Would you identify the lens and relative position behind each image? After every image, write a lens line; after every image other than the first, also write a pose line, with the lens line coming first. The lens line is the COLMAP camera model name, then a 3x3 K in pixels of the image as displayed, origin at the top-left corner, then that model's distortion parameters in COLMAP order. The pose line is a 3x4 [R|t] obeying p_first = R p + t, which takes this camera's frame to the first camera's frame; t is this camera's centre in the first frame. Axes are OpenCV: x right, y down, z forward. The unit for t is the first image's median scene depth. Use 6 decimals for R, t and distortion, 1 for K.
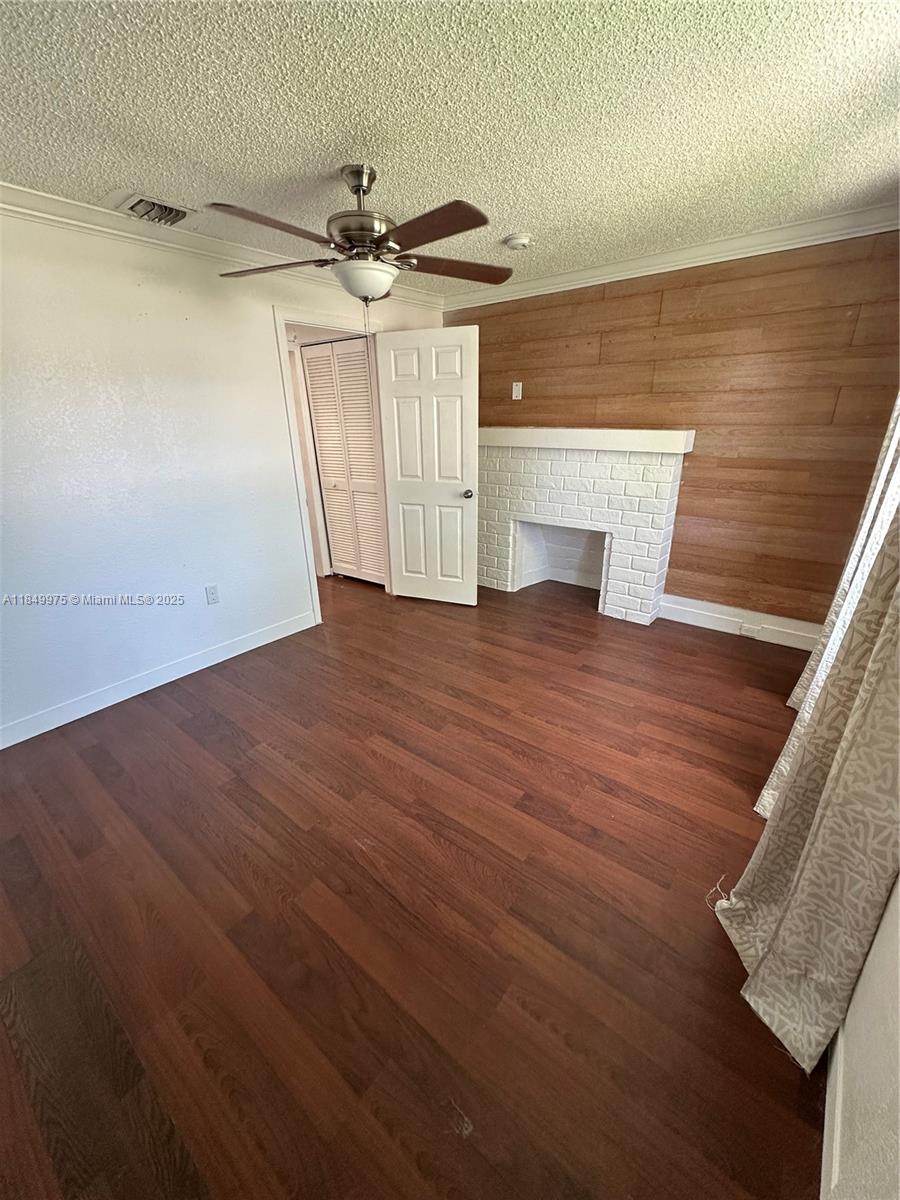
lens RADIAL K [[478.3, 0, 451.3], [0, 478.3, 600.5], [0, 0, 1]] dist [-0.000628, 0.000723]
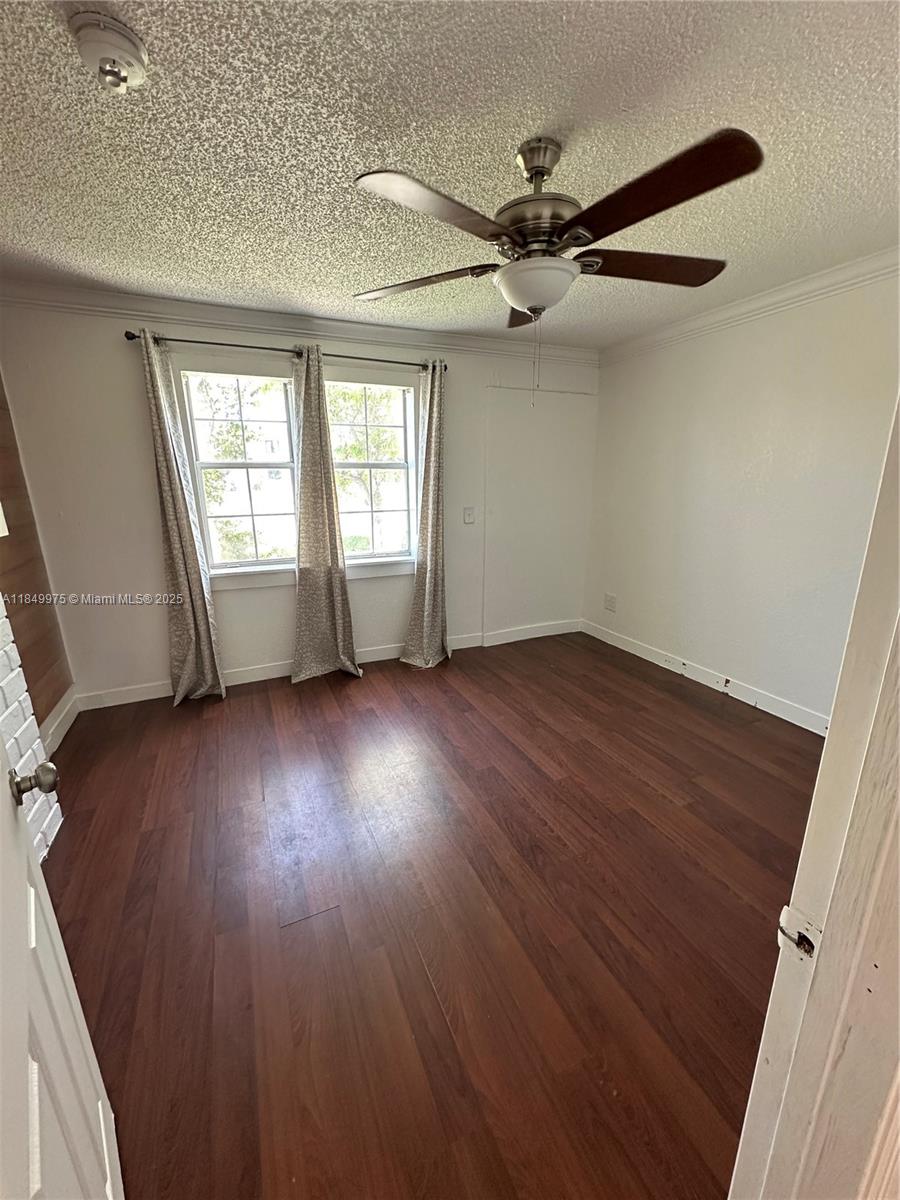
lens RADIAL K [[478.3, 0, 451.3], [0, 478.3, 600.5], [0, 0, 1]] dist [-0.000628, 0.000723]
pose [[-0.886594, -0.096760, 0.452315, -0.410862], [0.192721, 0.811680, 0.551392, -0.644203], [-0.420488, 0.576032, -0.700983, 1.706303]]
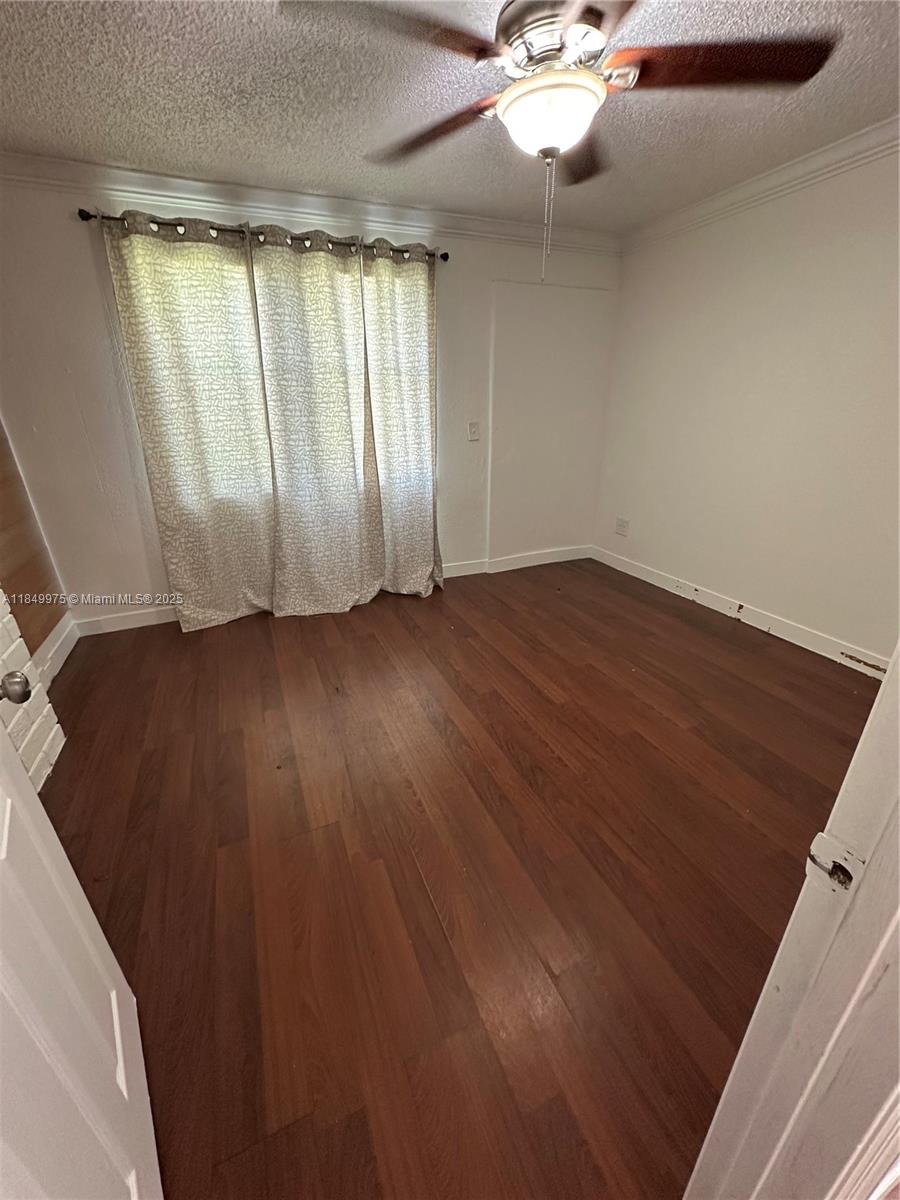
lens RADIAL K [[478.3, 0, 451.3], [0, 478.3, 600.5], [0, 0, 1]] dist [-0.000628, 0.000723]
pose [[-0.878935, -0.157298, 0.450257, -0.403758], [0.205609, 0.726854, 0.655292, -0.587086], [-0.430347, 0.668536, -0.606515, 1.678125]]
